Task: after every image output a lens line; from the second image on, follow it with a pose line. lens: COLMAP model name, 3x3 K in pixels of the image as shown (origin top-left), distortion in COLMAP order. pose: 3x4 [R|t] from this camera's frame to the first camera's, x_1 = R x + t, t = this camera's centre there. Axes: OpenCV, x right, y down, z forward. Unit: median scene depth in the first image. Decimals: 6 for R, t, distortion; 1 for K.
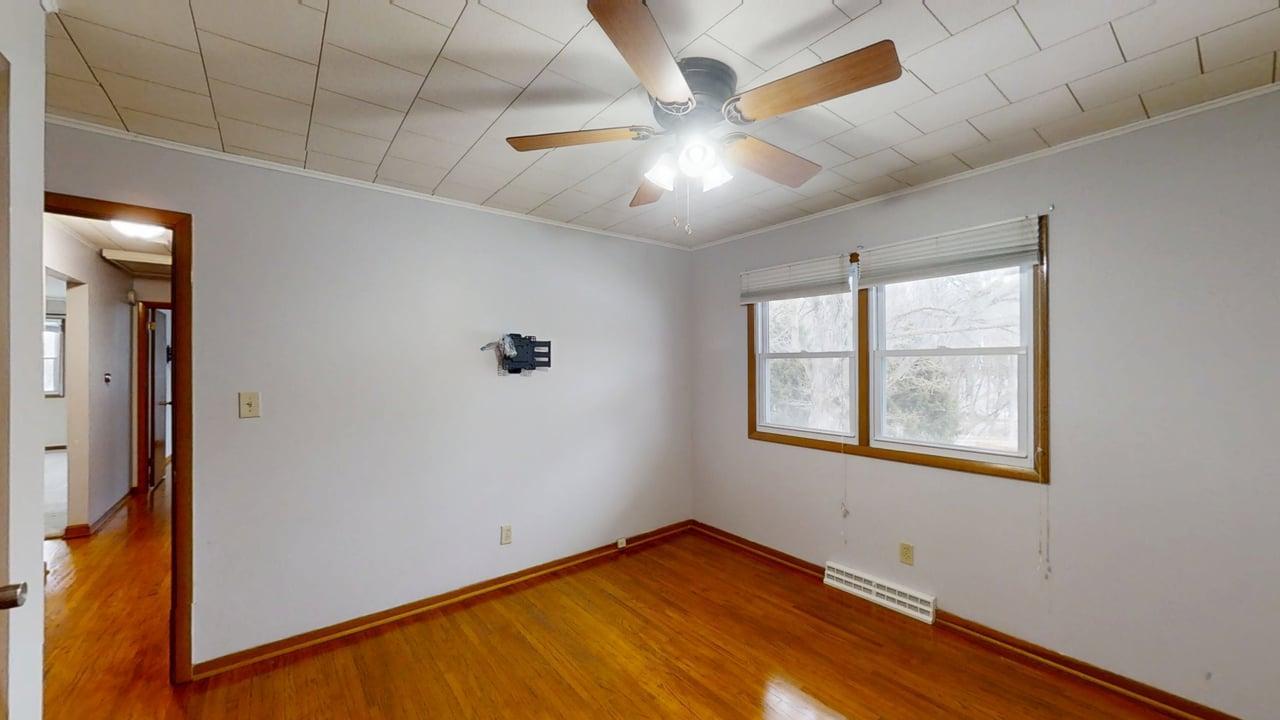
lens RADIAL K [[469.8, 0, 641.0], [0, 469.8, 362.8], [0, 0, 1]] dist [-0.000597, 0.000342]
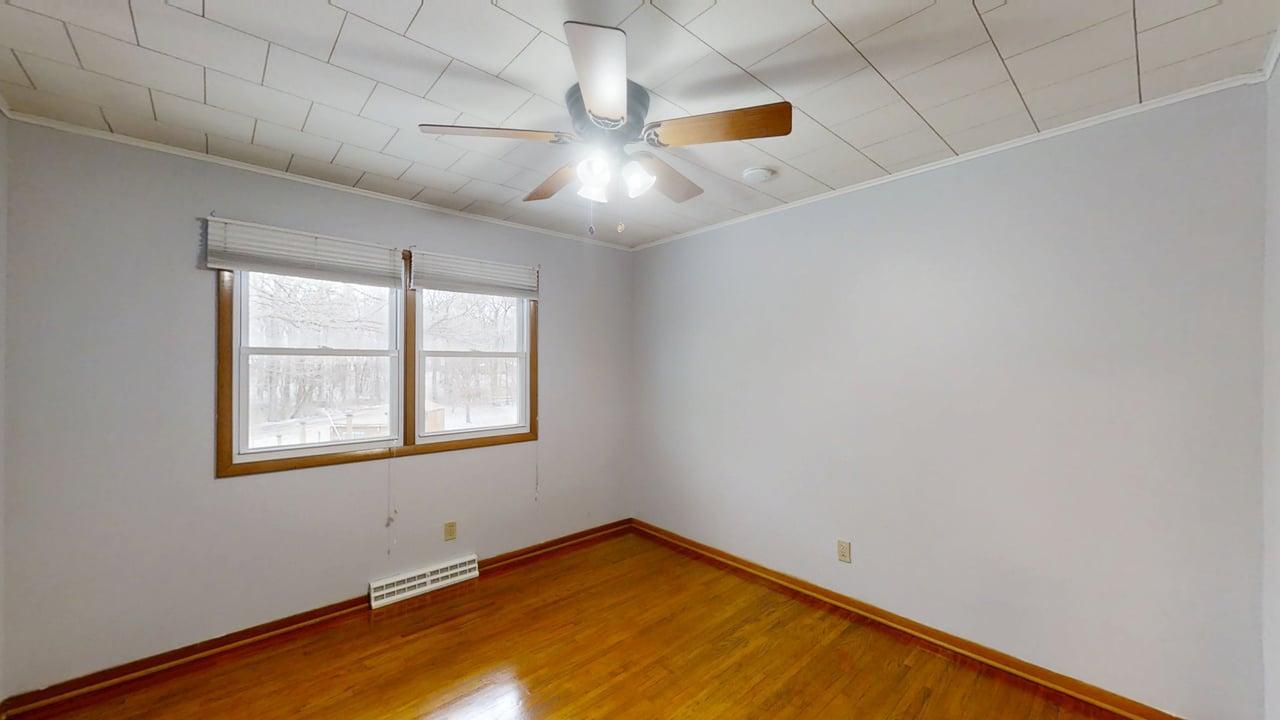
lens RADIAL K [[469.8, 0, 636.8], [0, 469.8, 361.8], [0, 0, 1]] dist [-0.000597, 0.000342]
pose [[-0.066423, 0.008441, 0.997756, -0.585915], [-0.004275, 0.999953, -0.008744, 0.005534], [-0.997782, -0.004846, -0.066384, 0.613538]]
